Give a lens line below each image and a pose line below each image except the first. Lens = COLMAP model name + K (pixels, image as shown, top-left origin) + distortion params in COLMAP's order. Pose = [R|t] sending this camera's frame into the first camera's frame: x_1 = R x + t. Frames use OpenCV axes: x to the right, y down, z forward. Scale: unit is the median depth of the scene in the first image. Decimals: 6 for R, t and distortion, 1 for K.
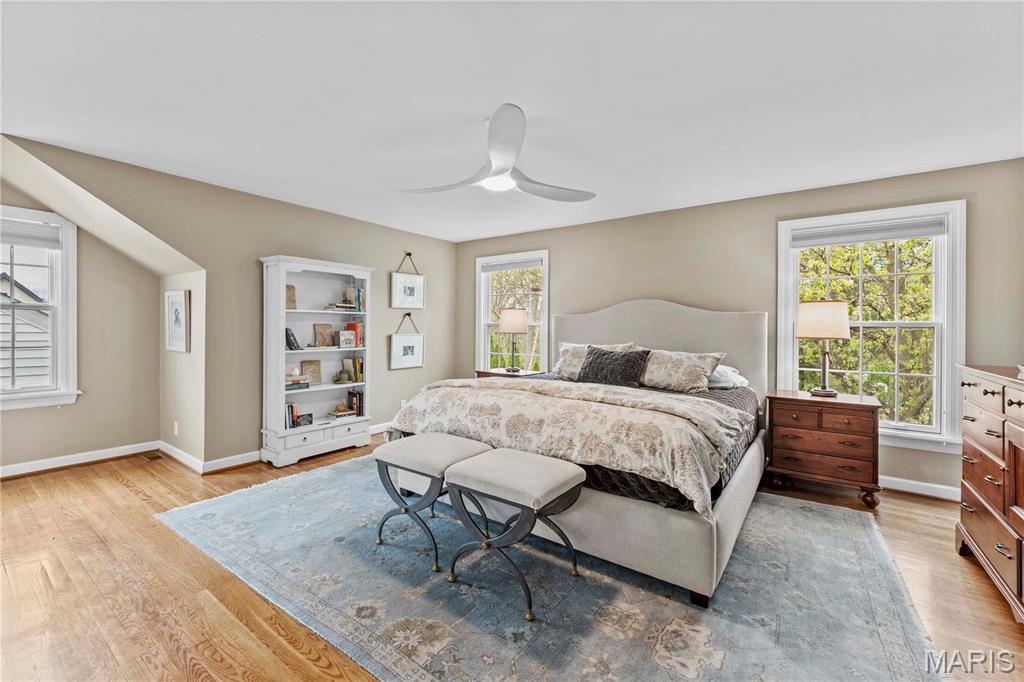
lens RADIAL K [[423.1, 0, 506.0], [0, 423.1, 325.5], [0, 0, 1]] dist [0.009642, -0.000298]
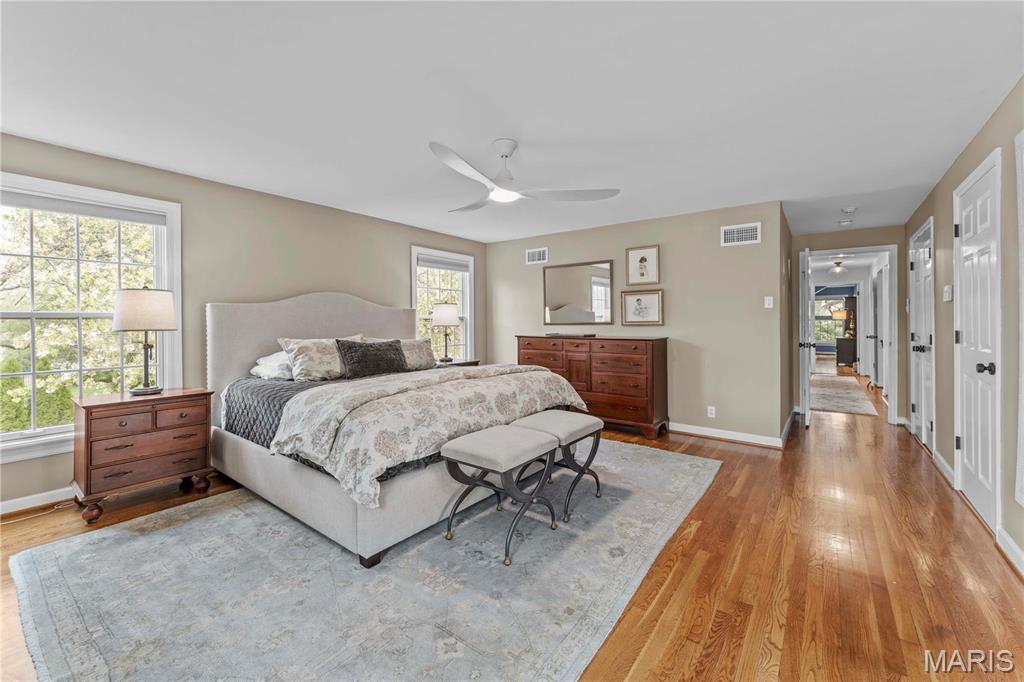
lens RADIAL K [[423.1, 0, 509.5], [0, 423.1, 325.7], [0, 0, 1]] dist [0.009642, -0.000298]
pose [[0.013747, -0.017973, 0.999744, -1.207100], [-0.004012, 0.999829, 0.018029, -0.001847], [-0.999897, -0.004258, 0.013672, 1.008570]]
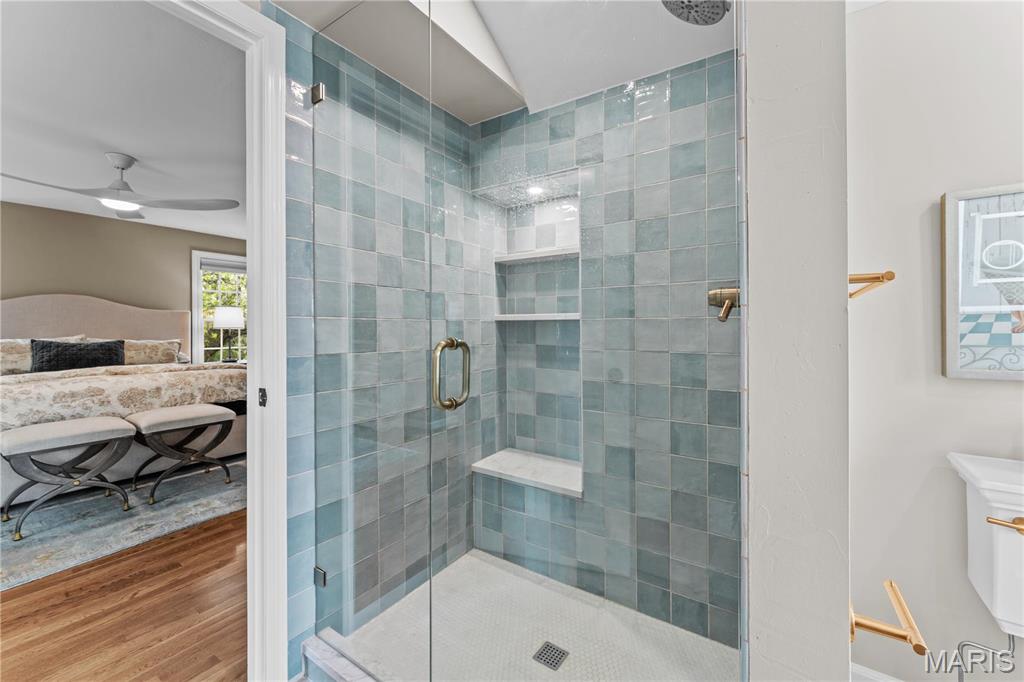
lens RADIAL K [[423.1, 0, 510.5], [0, 423.1, 329.6], [0, 0, 1]] dist [0.009642, -0.000298]
pose [[-0.025783, -0.012444, 0.999590, -1.339441], [-0.005123, 0.999911, 0.012316, 0.012182], [-0.999654, -0.004804, -0.025845, -0.107051]]
